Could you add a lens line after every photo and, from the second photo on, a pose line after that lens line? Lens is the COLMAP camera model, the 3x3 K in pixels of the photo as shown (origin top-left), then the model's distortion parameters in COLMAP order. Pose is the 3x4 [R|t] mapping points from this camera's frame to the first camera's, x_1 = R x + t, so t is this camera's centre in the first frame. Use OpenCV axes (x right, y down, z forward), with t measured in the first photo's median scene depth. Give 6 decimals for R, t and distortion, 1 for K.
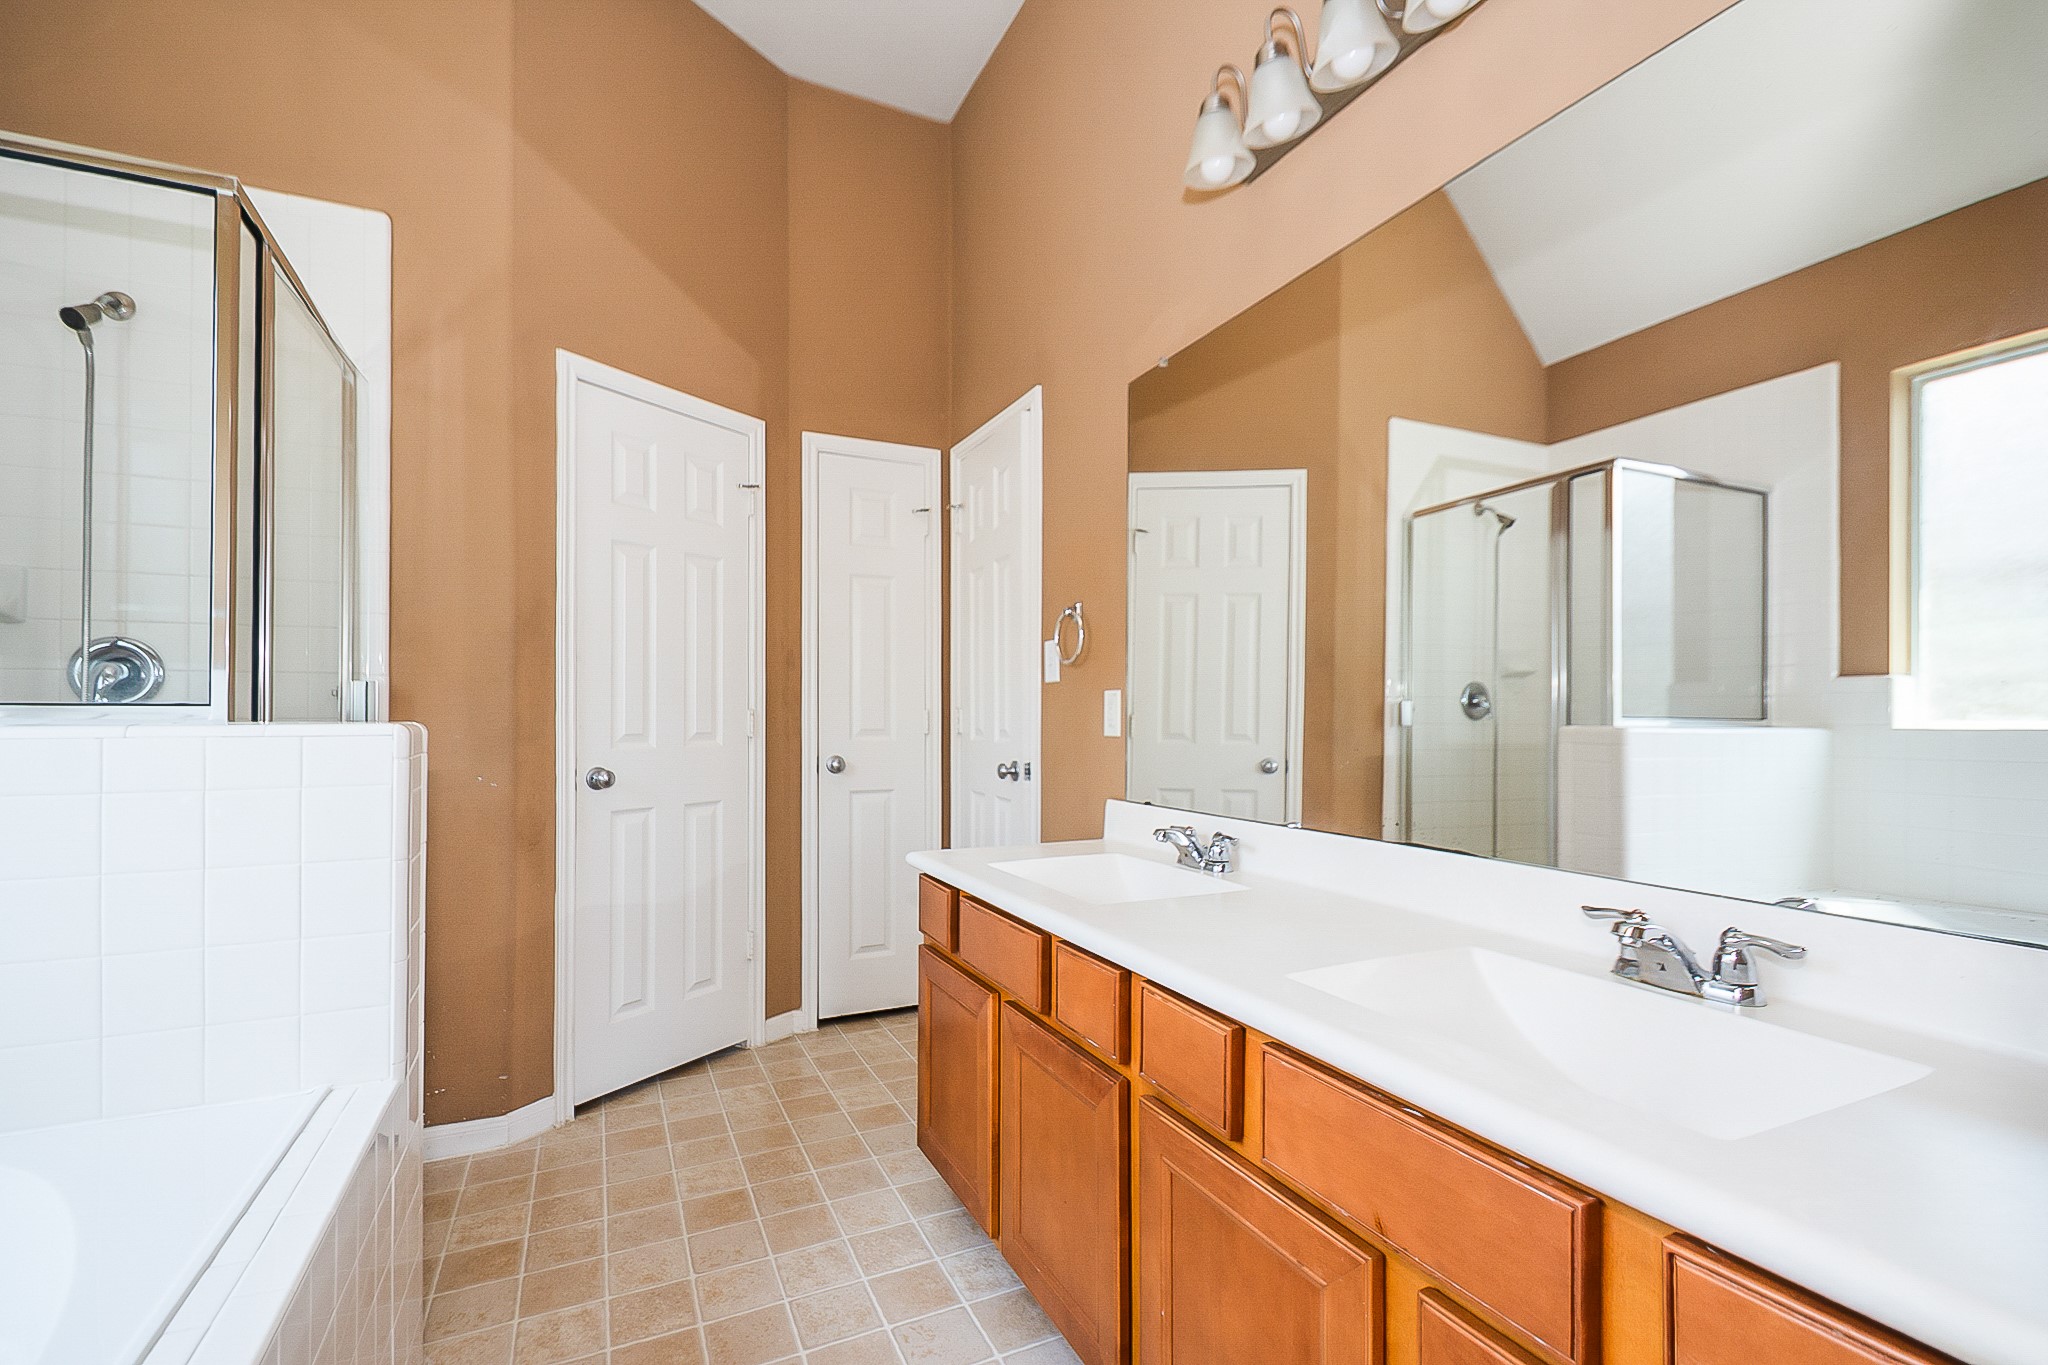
lens RADIAL K [[923.8, 0, 1032.0], [0, 923.8, 711.4], [0, 0, 1]] dist [0.014983, -0.010576]
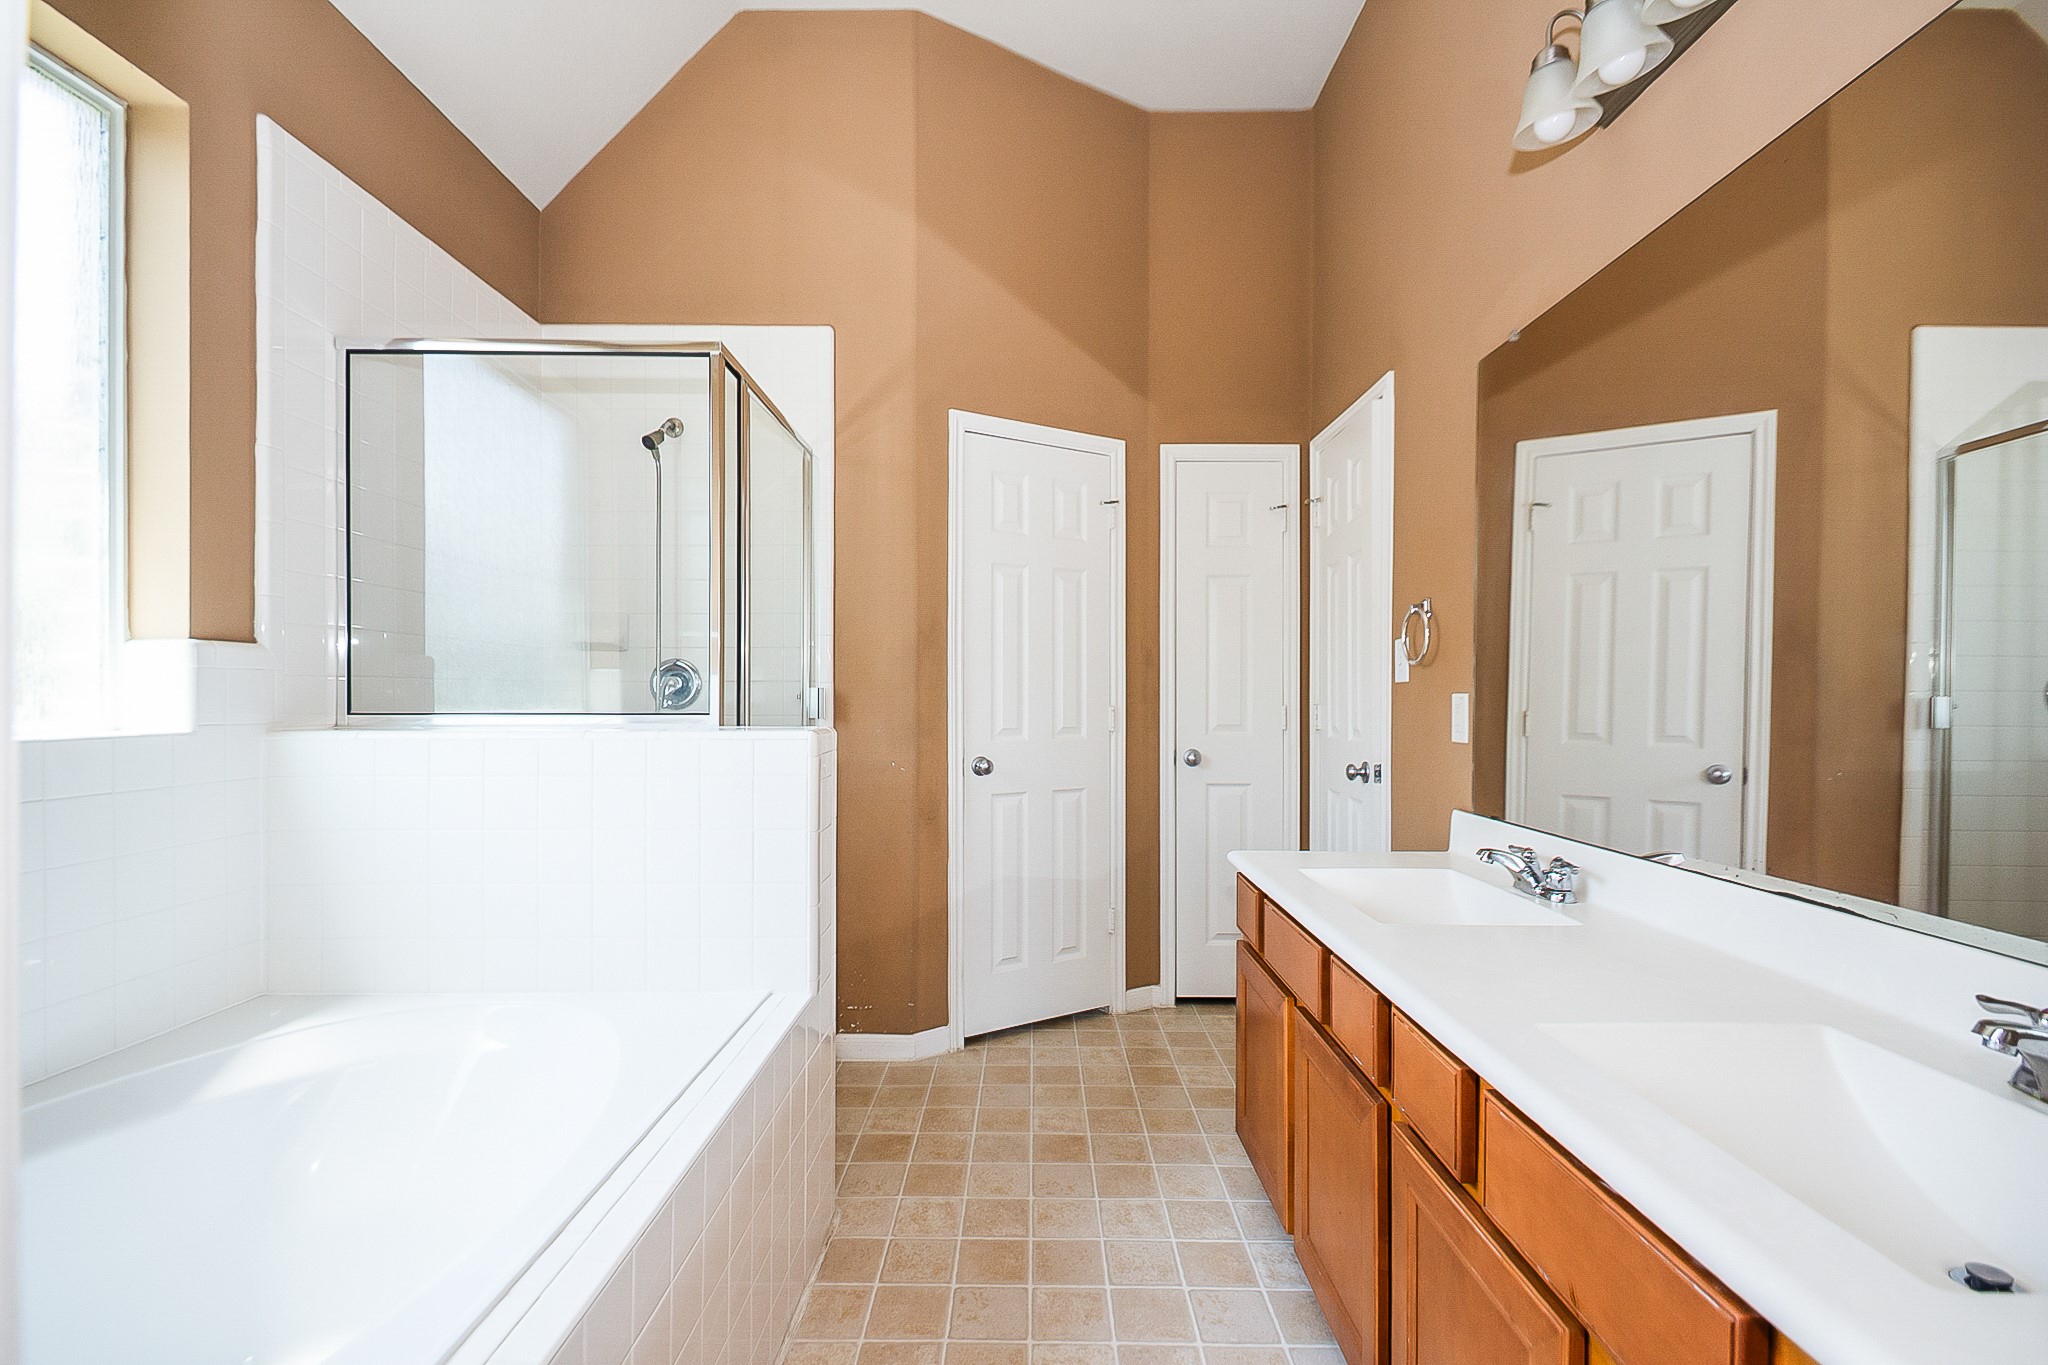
lens RADIAL K [[923.8, 0, 1010.1], [0, 923.8, 701.1], [0, 0, 1]] dist [0.014983, -0.010576]
pose [[0.892460, 0.005889, -0.451087, 0.125798], [-0.000513, 0.999927, 0.012040, -0.031937], [0.451125, -0.010514, 0.892399, -0.048549]]
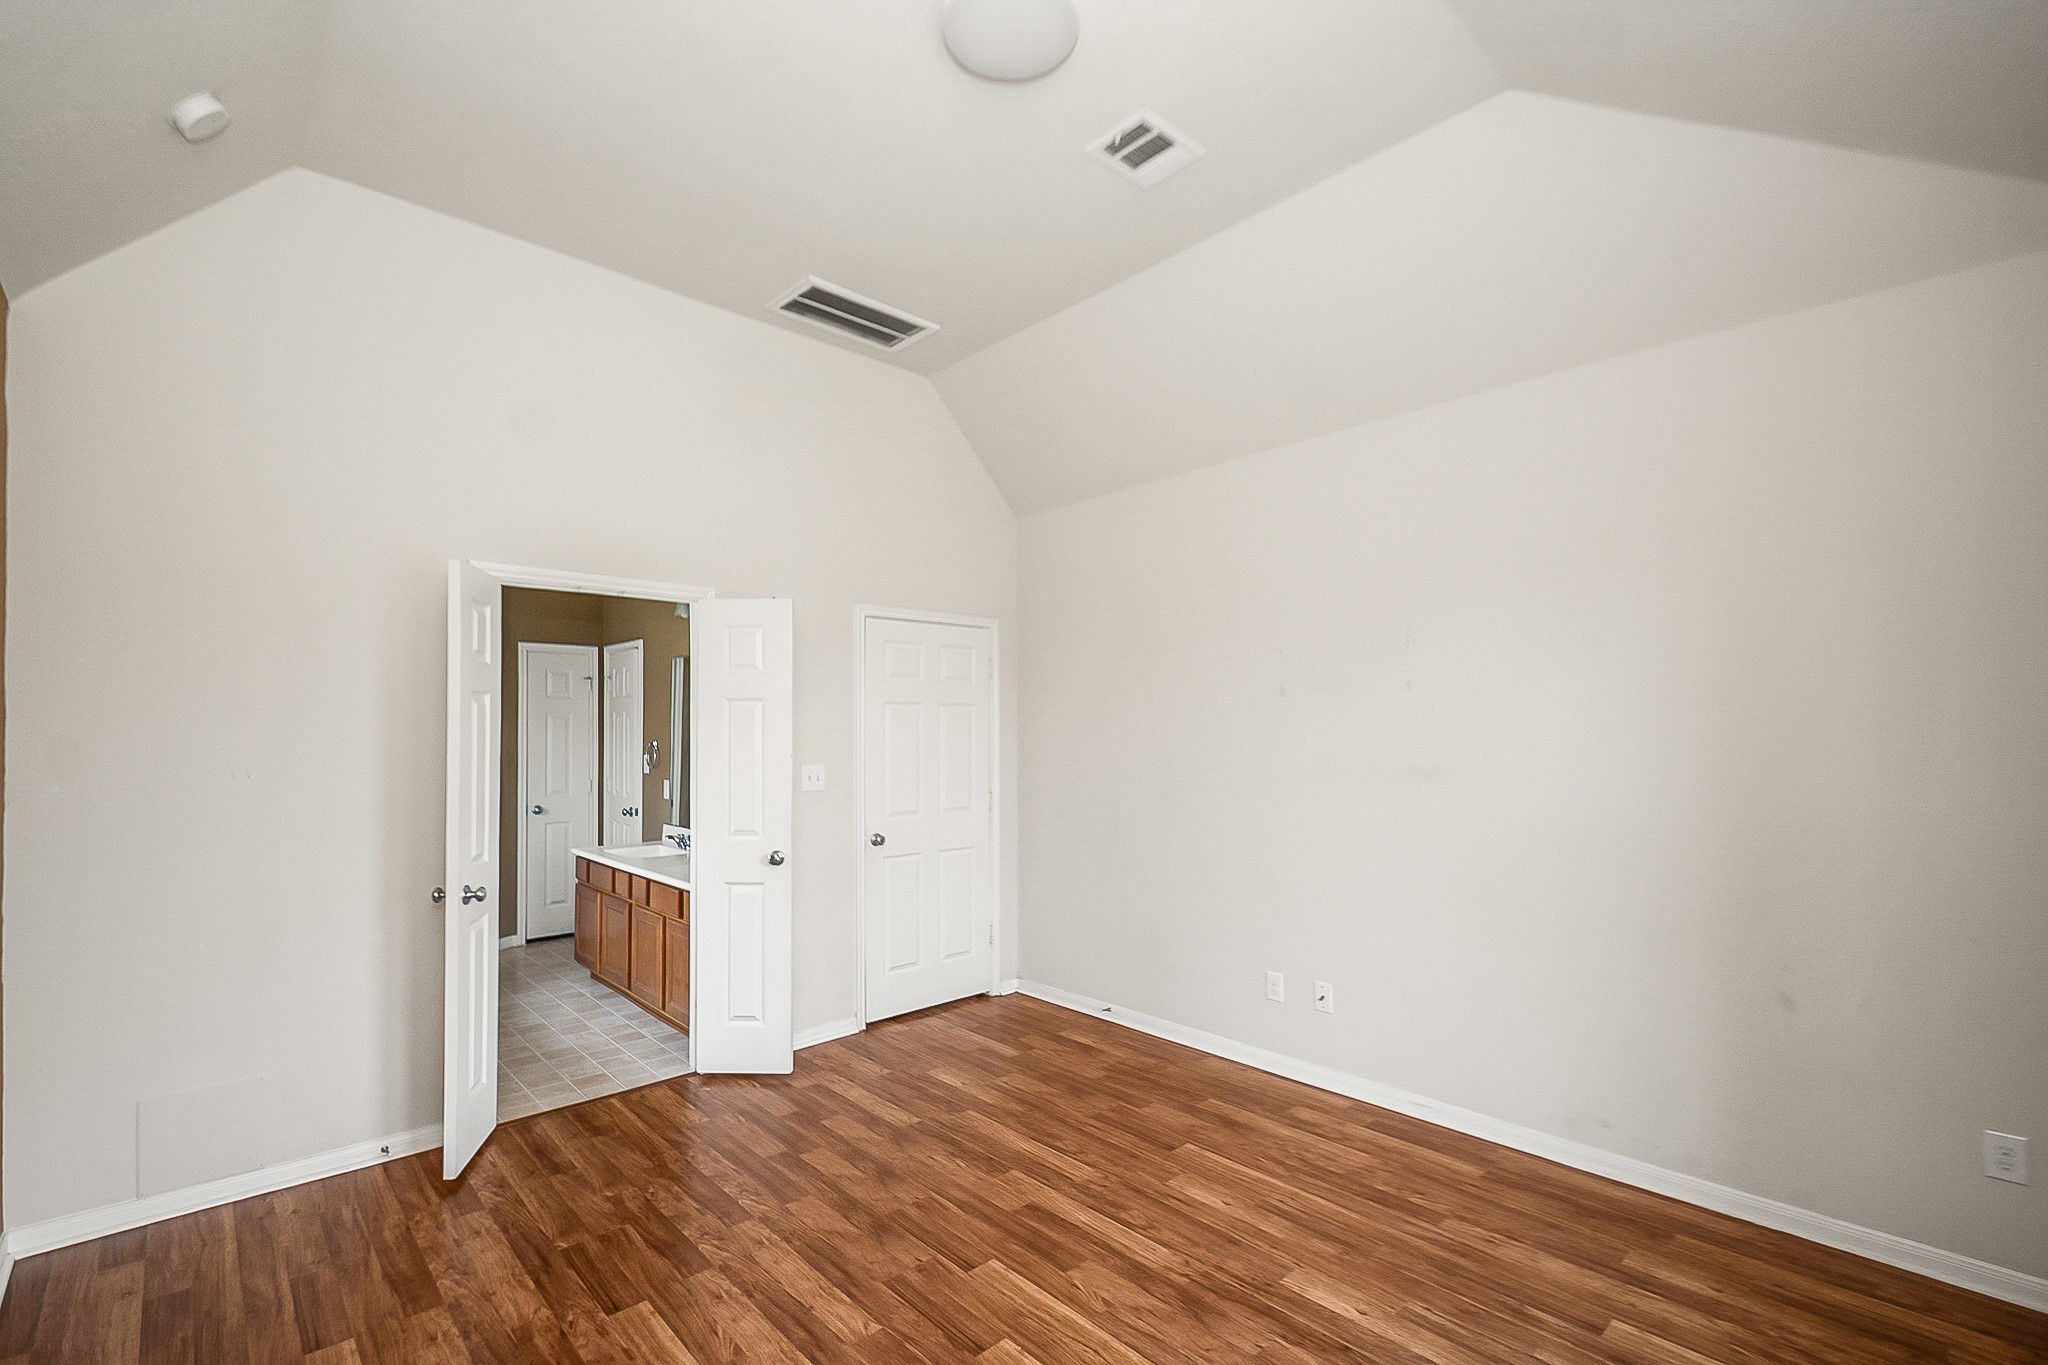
lens RADIAL K [[923.8, 0, 1061.7], [0, 923.8, 712.8], [0, 0, 1]] dist [0.014983, -0.010576]
pose [[0.950463, 0.003843, 0.310815, 0.388266], [-0.001476, 0.999968, -0.007851, -0.222446], [-0.310835, 0.007003, 0.950438, -2.027971]]
